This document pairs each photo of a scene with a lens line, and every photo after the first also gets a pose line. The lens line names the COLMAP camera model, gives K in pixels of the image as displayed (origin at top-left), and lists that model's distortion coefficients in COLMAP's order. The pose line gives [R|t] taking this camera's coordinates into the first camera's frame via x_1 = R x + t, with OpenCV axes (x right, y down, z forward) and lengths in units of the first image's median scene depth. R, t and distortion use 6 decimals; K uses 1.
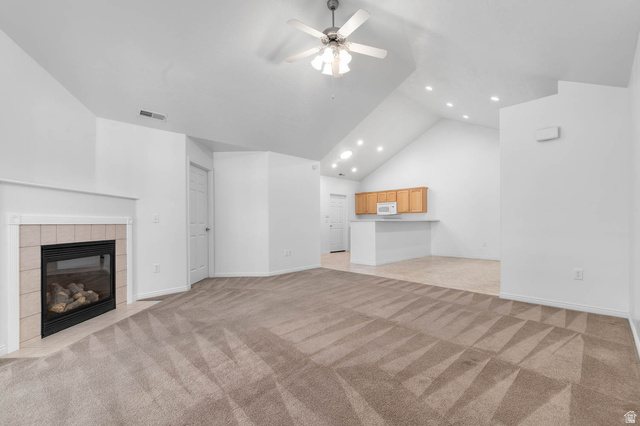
lens RADIAL K [[277.3, 0, 315.6], [0, 277.3, 217.8], [0, 0, 1]] dist [-0.020164, -0.000913]
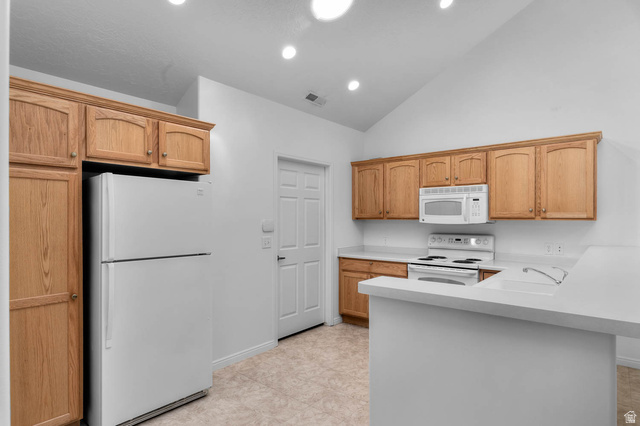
lens RADIAL K [[345.5, 0, 320.7], [0, 345.5, 213.9], [0, 0, 1]] dist [-0.005490, 0.002521]
pose [[0.993940, 0.007435, 0.109669, 0.057592], [-0.008105, 0.999951, 0.005669, -0.023785], [-0.109622, -0.006523, 0.993952, 0.606244]]
